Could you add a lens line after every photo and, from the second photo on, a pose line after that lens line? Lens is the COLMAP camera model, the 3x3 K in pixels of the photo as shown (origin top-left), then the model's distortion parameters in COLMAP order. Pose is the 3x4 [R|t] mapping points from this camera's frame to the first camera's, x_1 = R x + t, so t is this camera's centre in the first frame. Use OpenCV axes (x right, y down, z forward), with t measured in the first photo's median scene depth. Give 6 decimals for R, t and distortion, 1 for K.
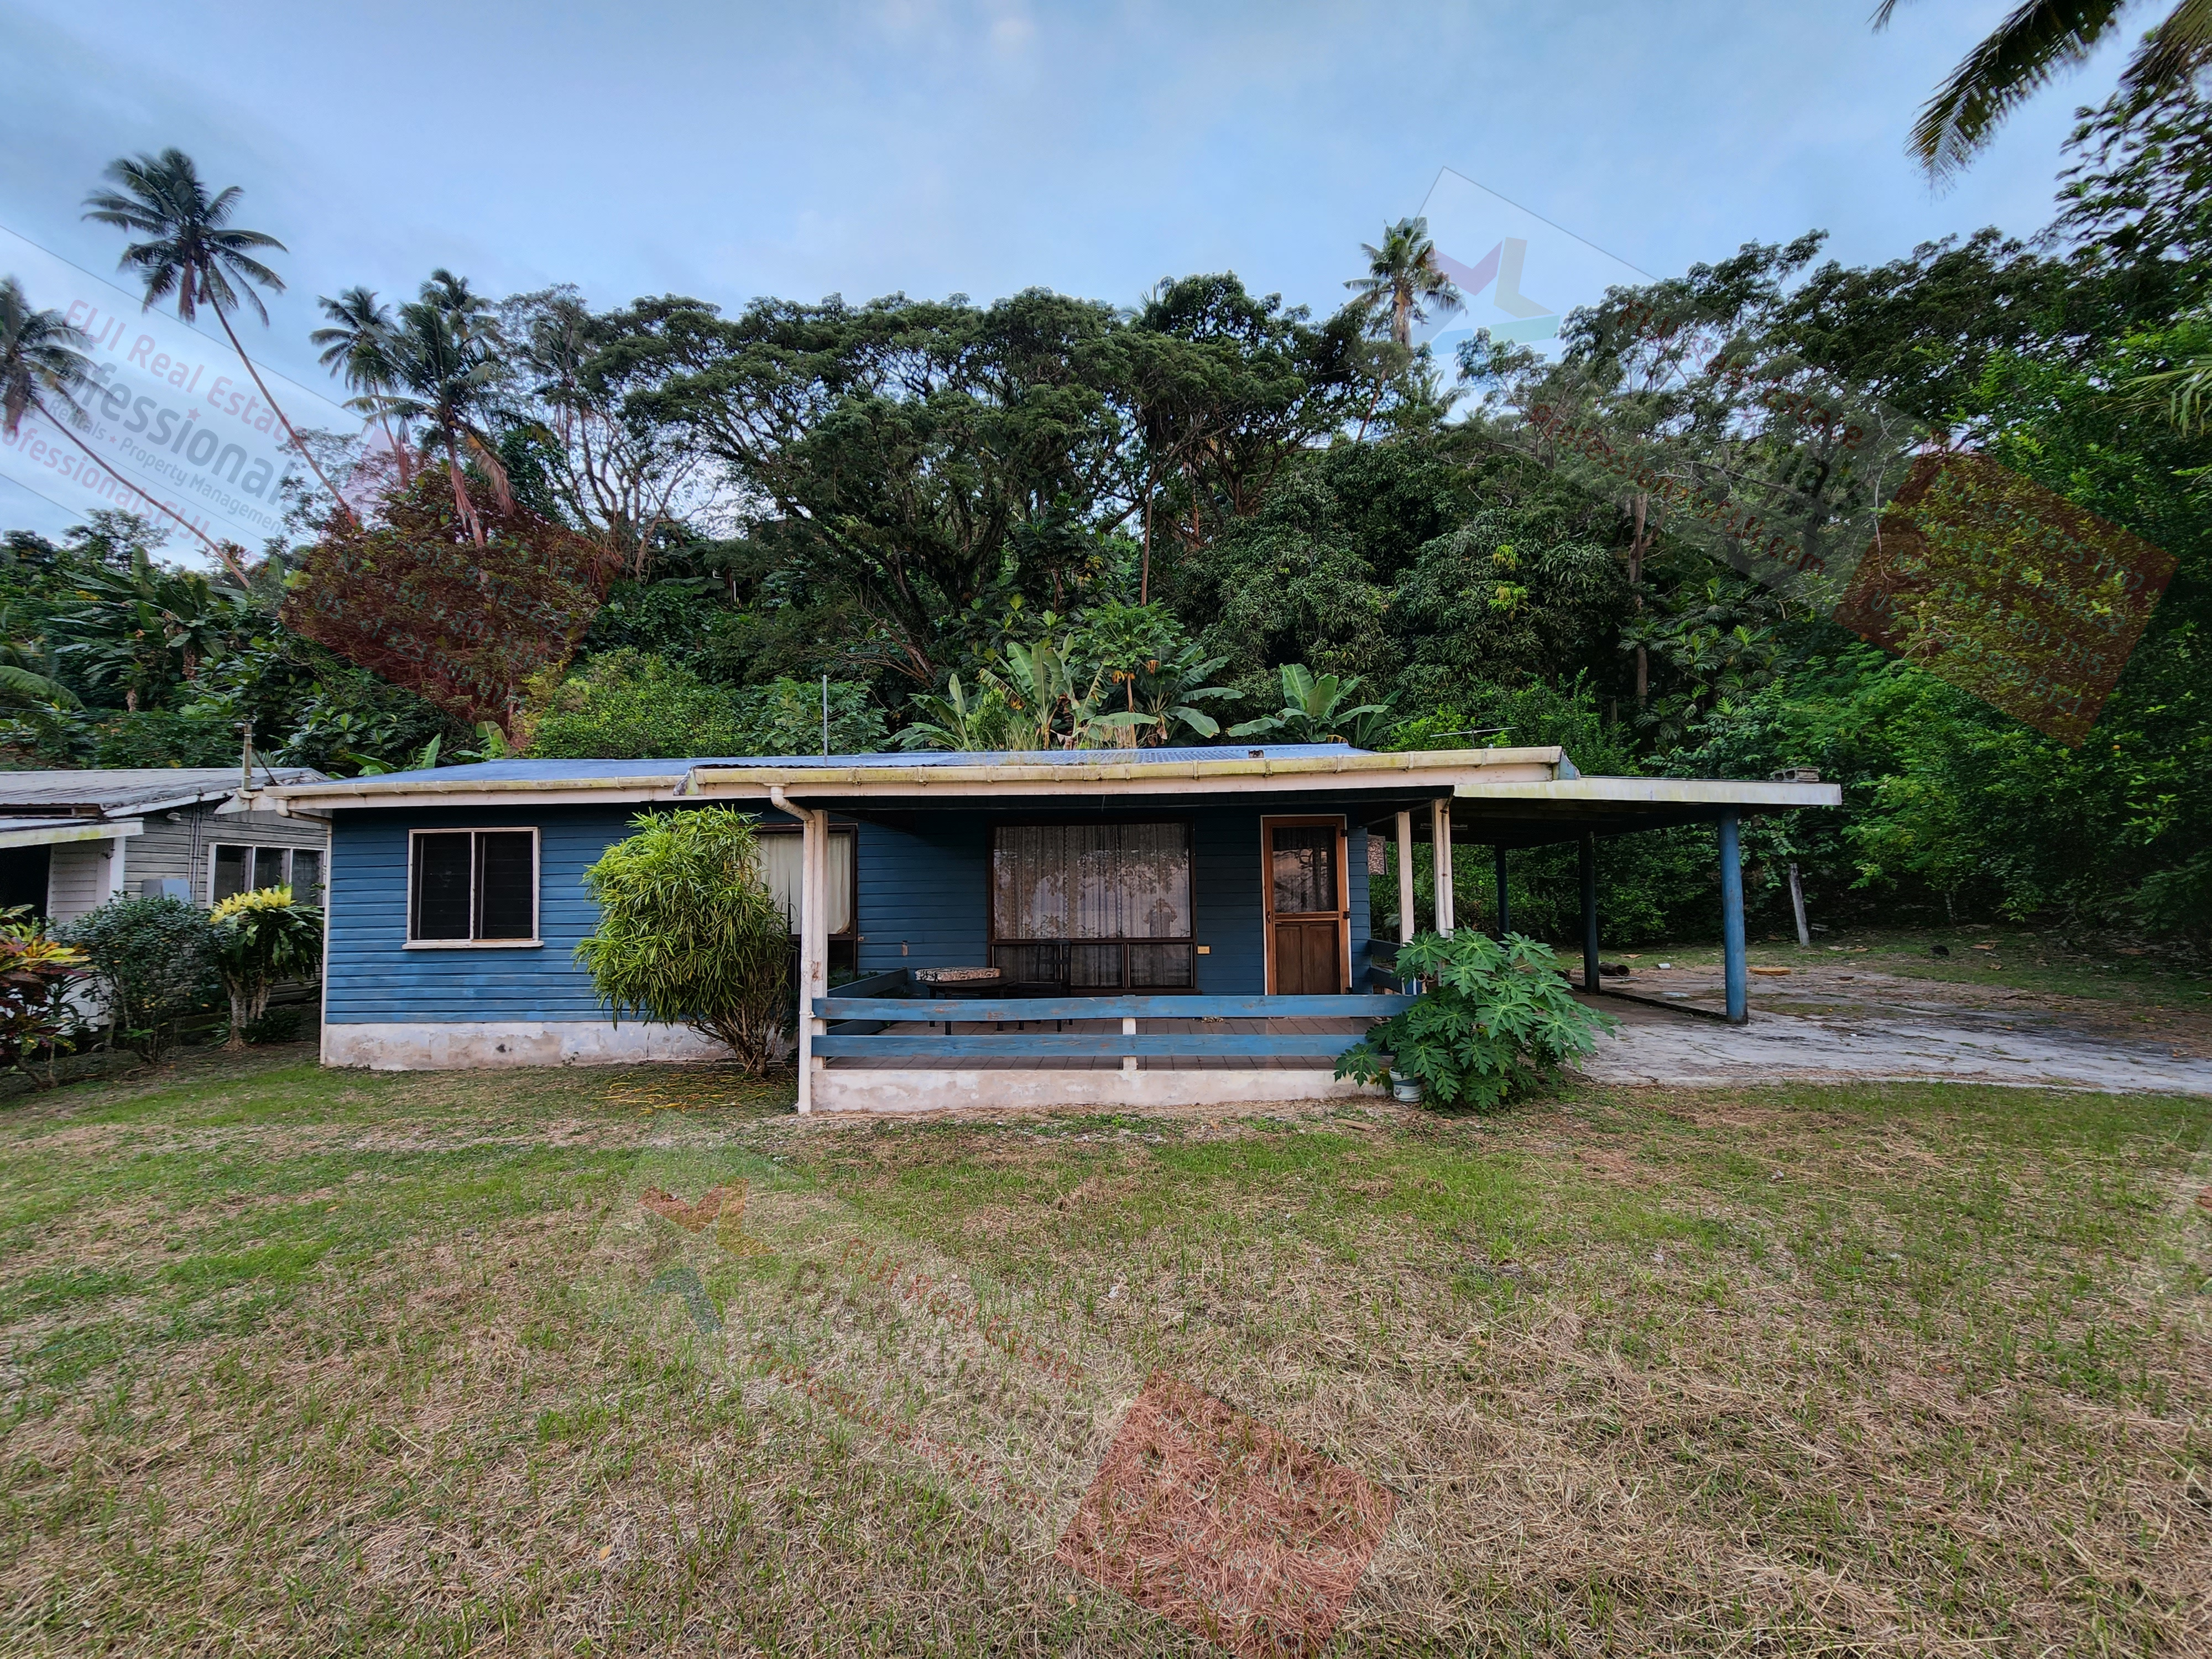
lens RADIAL K [[894.7, 0, 1094.0], [0, 894.7, 838.2], [0, 0, 1]] dist [-0.000990, -0.000003]
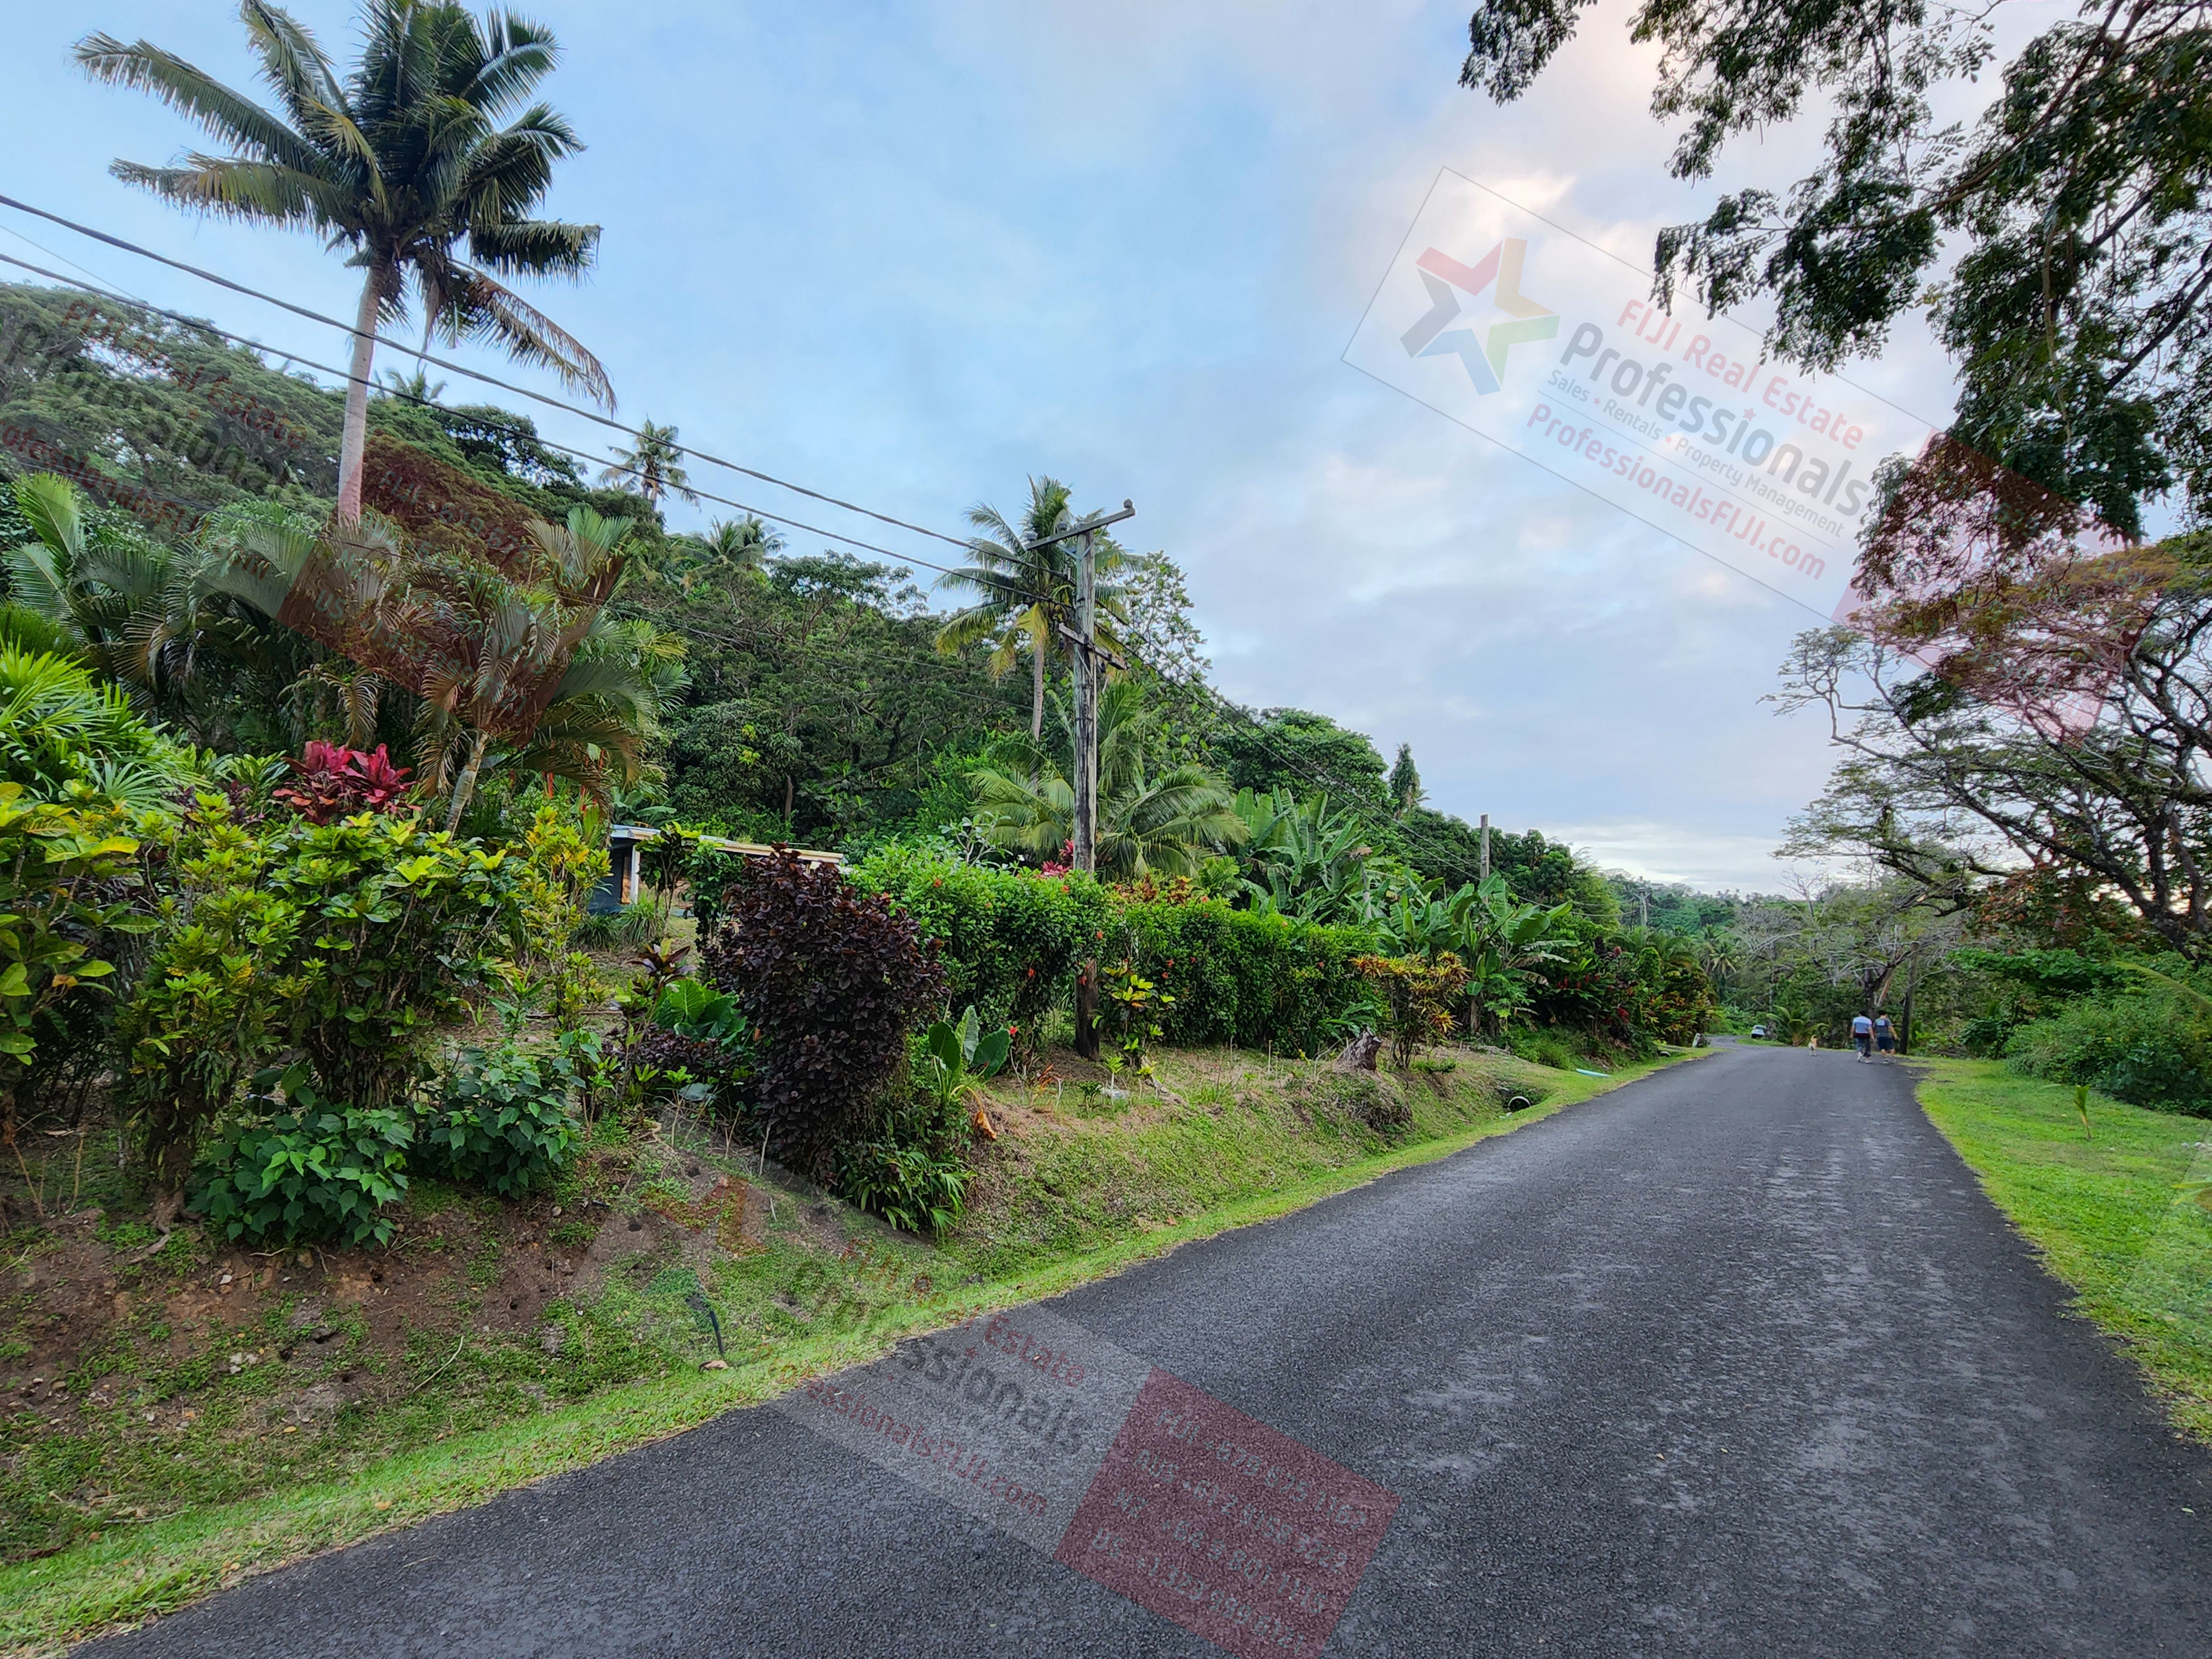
lens RADIAL K [[899.5, 0, 1111.6], [0, 899.5, 828.8], [0, 0, 1]] dist [-0.006790, 0.002750]
pose [[0.589642, 0.144120, 0.794703, -0.443953], [-0.050806, 0.988621, -0.141590, 0.068292], [-0.806065, 0.043112, 0.590254, -0.528105]]
